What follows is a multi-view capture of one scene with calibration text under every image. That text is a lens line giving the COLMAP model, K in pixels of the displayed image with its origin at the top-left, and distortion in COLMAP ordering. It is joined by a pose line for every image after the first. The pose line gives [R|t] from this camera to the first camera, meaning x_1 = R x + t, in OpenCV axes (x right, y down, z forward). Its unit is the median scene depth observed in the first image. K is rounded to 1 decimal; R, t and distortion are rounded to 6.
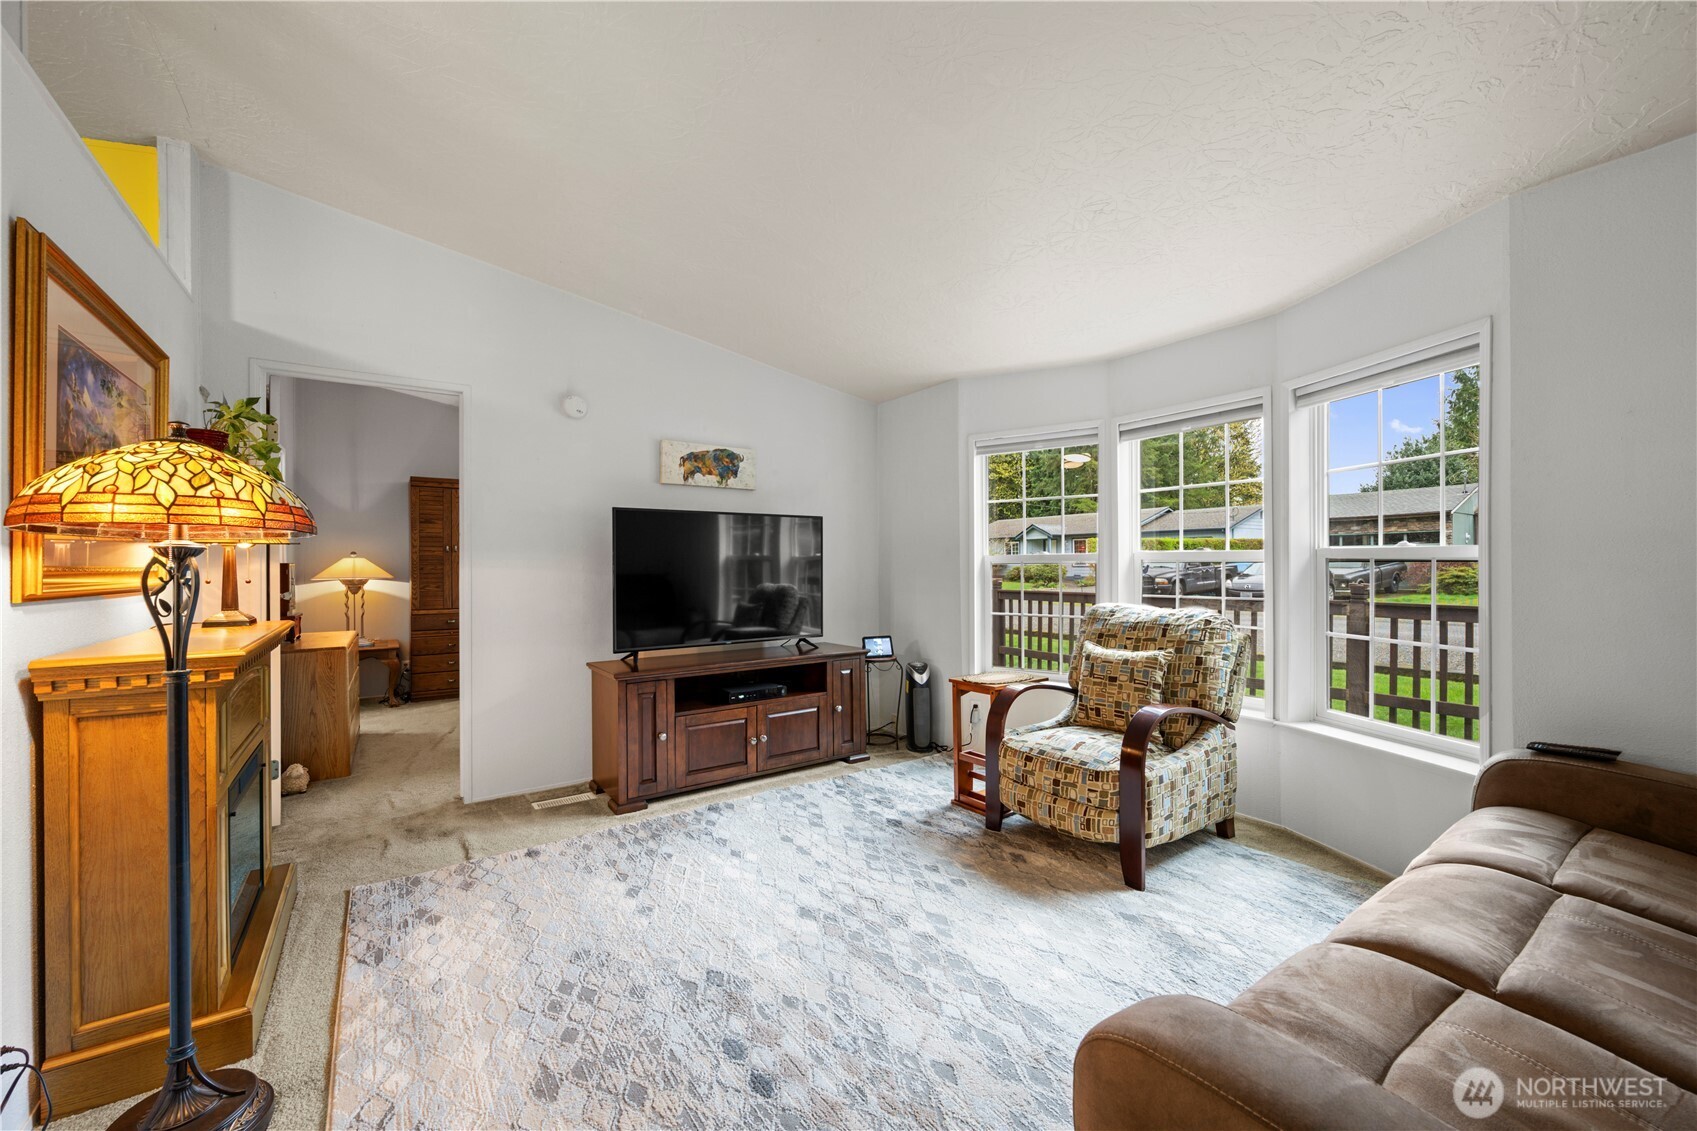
lens RADIAL K [[667.3, 0, 844.5], [0, 667.3, 564.9], [0, 0, 1]] dist [-0.004475, -0.000038]
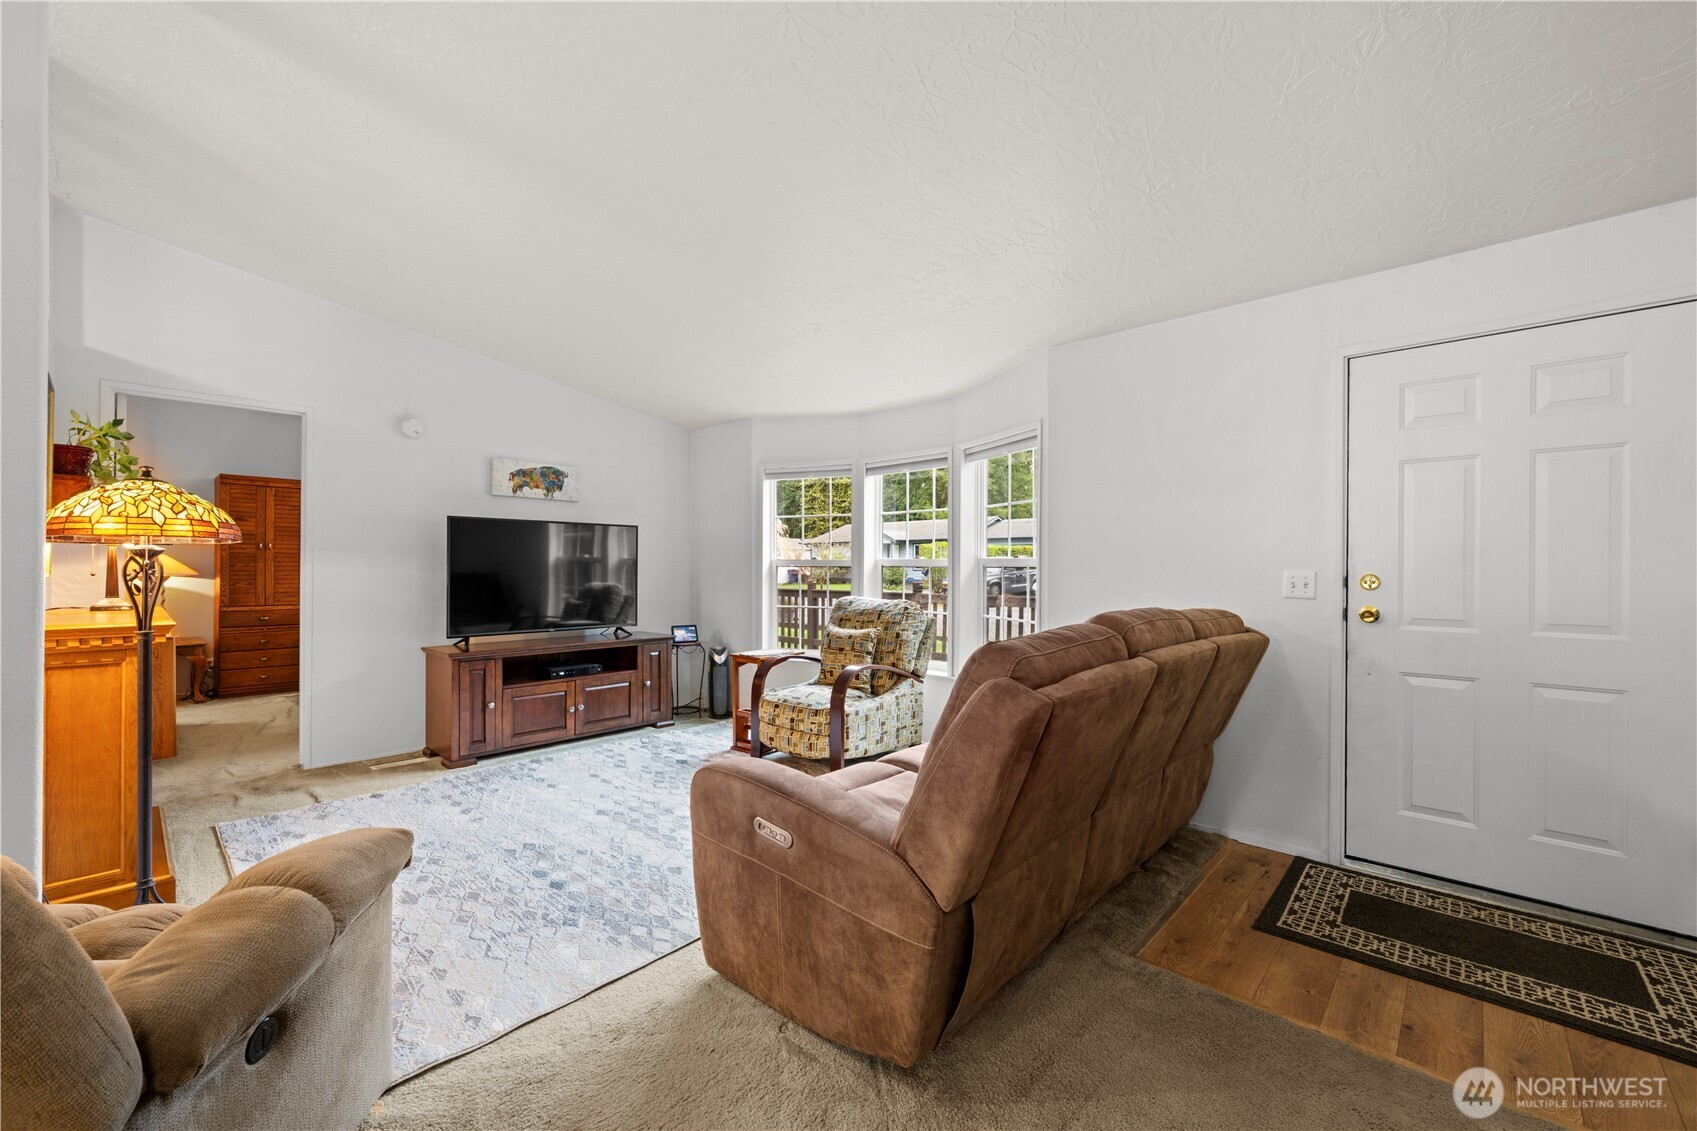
lens RADIAL K [[667.3, 0, 841.3], [0, 667.3, 567.3], [0, 0, 1]] dist [-0.004475, -0.000038]
pose [[0.976351, 0.009935, 0.215963, 0.091868], [-0.009981, 0.999950, -0.000879, -0.000311], [-0.215960, -0.001297, 0.976401, -0.347865]]
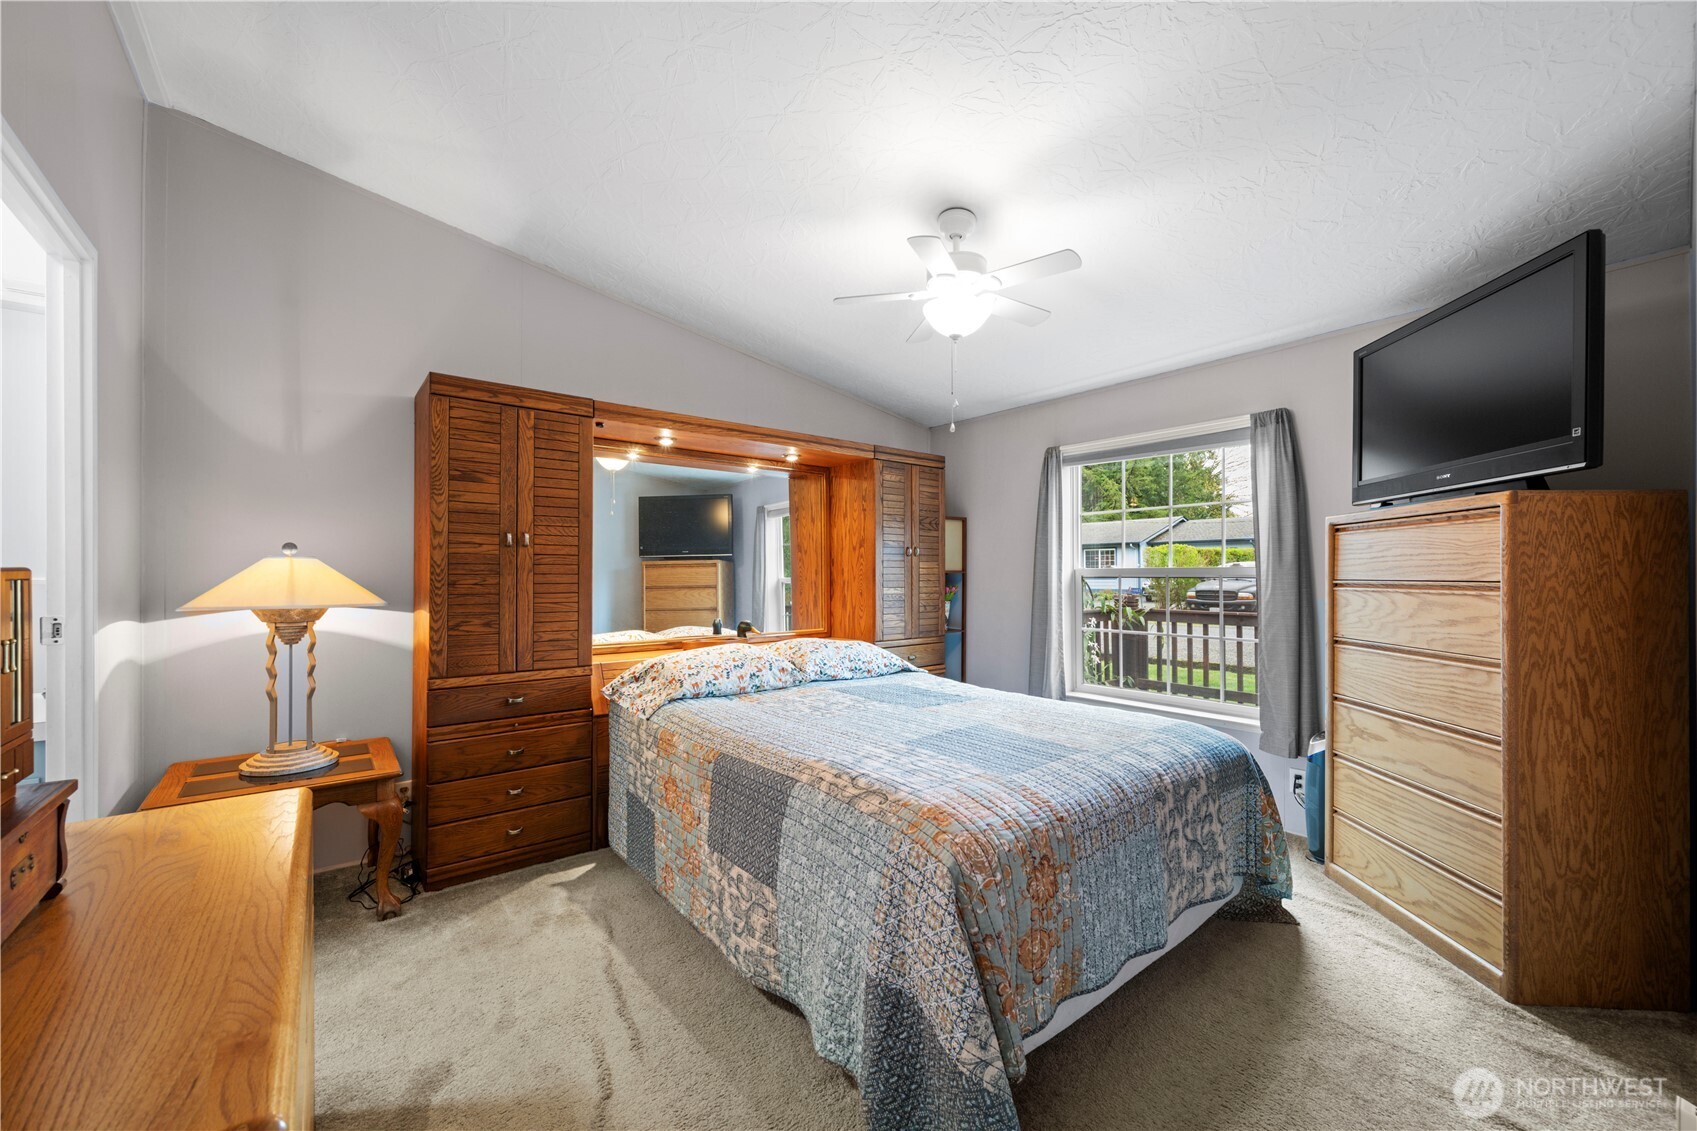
lens RADIAL K [[667.3, 0, 851.3], [0, 667.3, 568.1], [0, 0, 1]] dist [-0.004475, -0.000038]
pose [[0.996904, 0.003380, 0.078557, -0.787554], [-0.002349, 0.999910, -0.013211, 0.001597], [-0.078595, 0.012986, 0.996822, 1.045592]]
